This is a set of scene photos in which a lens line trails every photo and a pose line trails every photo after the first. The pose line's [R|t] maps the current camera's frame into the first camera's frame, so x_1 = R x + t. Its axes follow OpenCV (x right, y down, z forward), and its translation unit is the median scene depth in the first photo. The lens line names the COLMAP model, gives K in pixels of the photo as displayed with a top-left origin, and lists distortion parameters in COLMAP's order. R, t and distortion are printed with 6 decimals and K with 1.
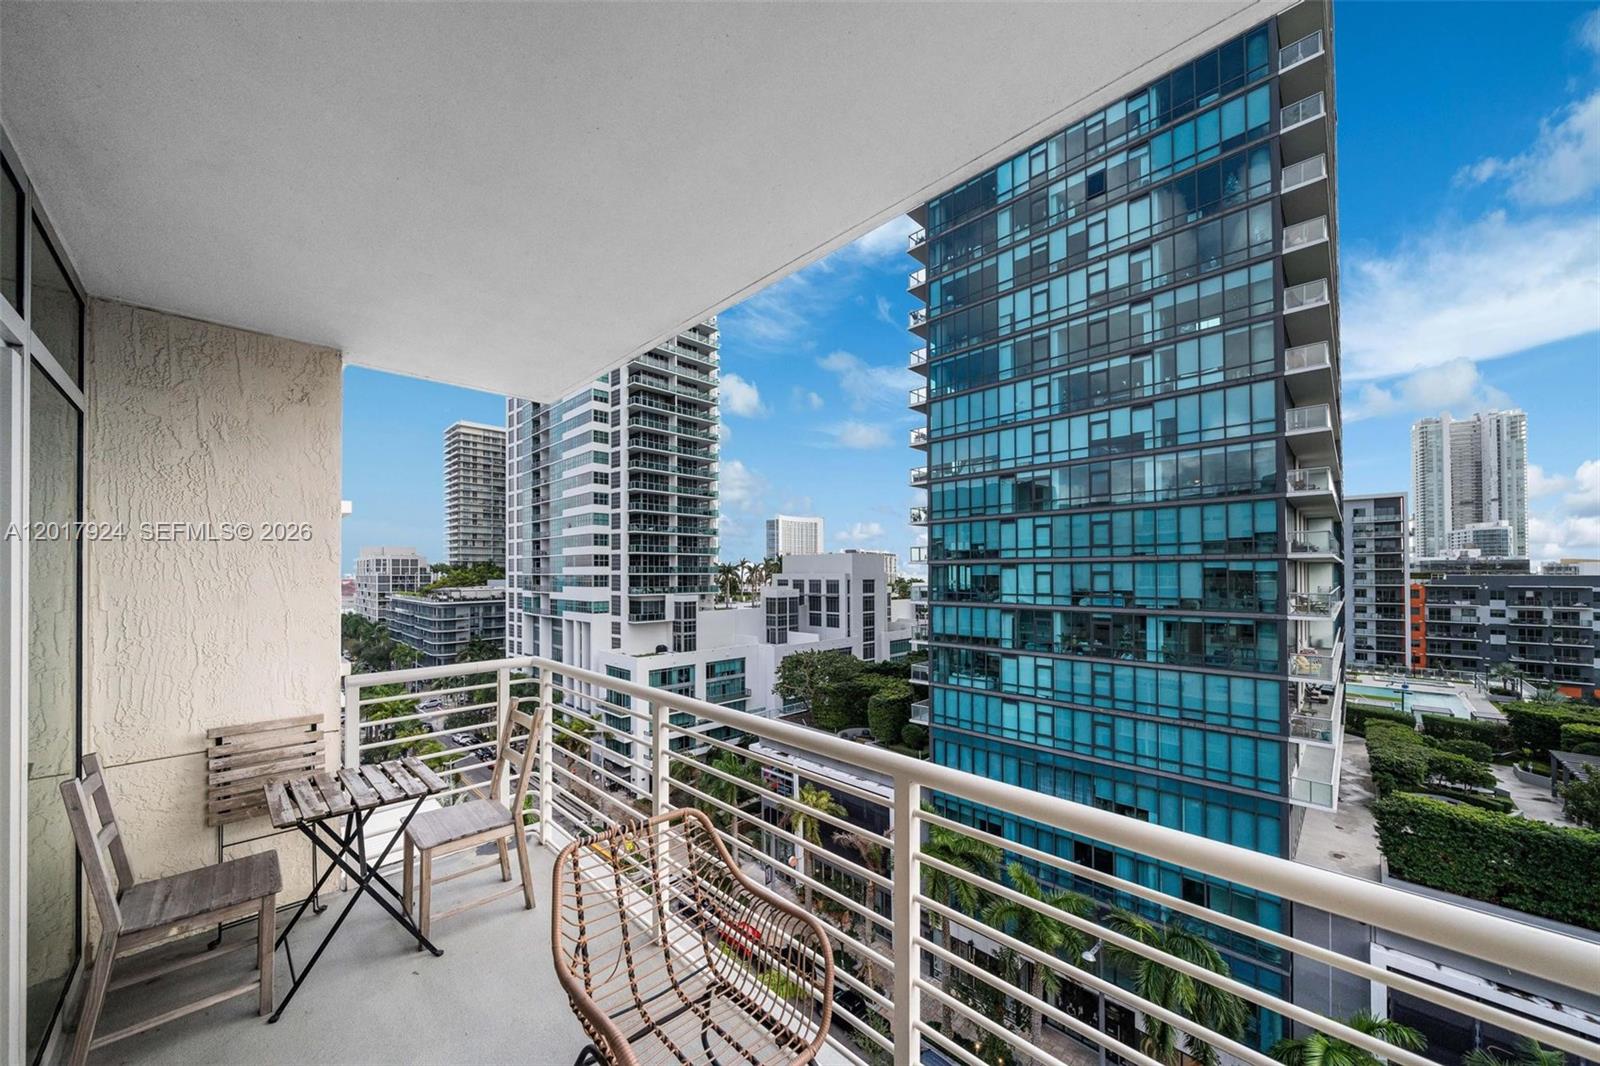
lens RADIAL K [[550.8, 0, 789.8], [0, 550.8, 567.2], [0, 0, 1]] dist [-0.006182, -0.000087]
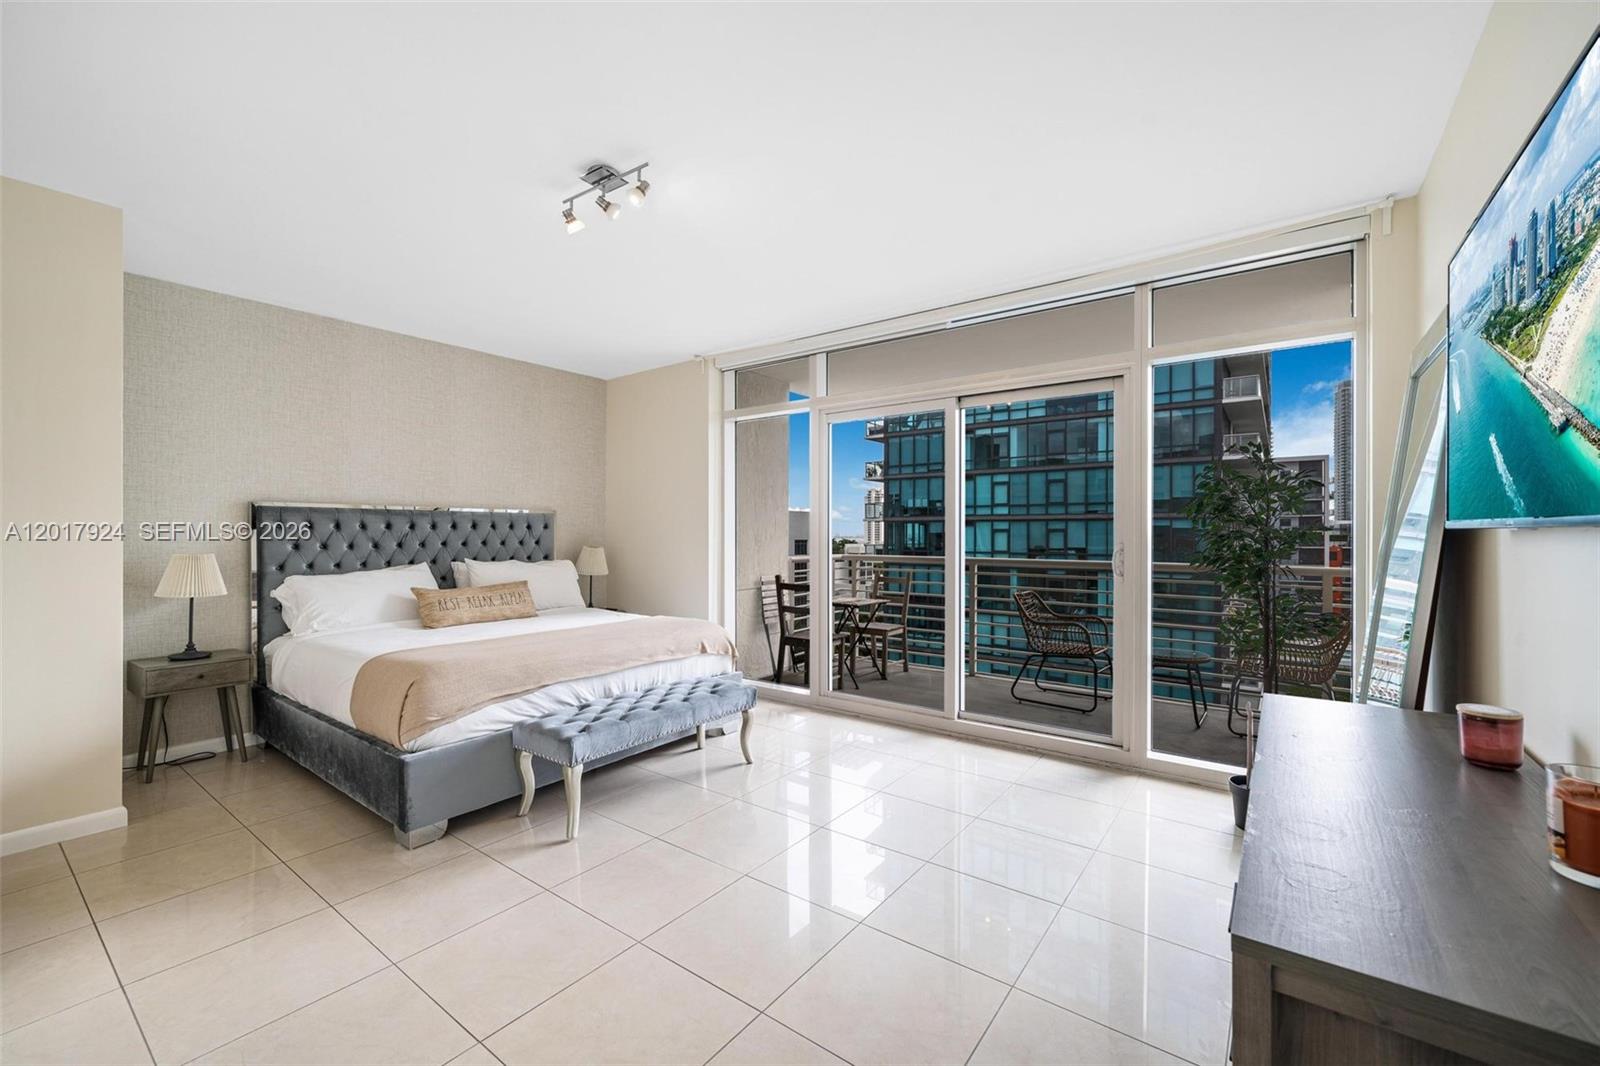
lens RADIAL K [[661.5, 0, 770.4], [0, 661.5, 538.5], [0, 0, 1]] dist [0.002153, 0.001212]
pose [[0.989470, 0.004442, 0.144667, -0.127156], [-0.006750, 0.999858, 0.015470, 0.009180], [-0.144578, -0.016284, 0.989359, -0.128975]]
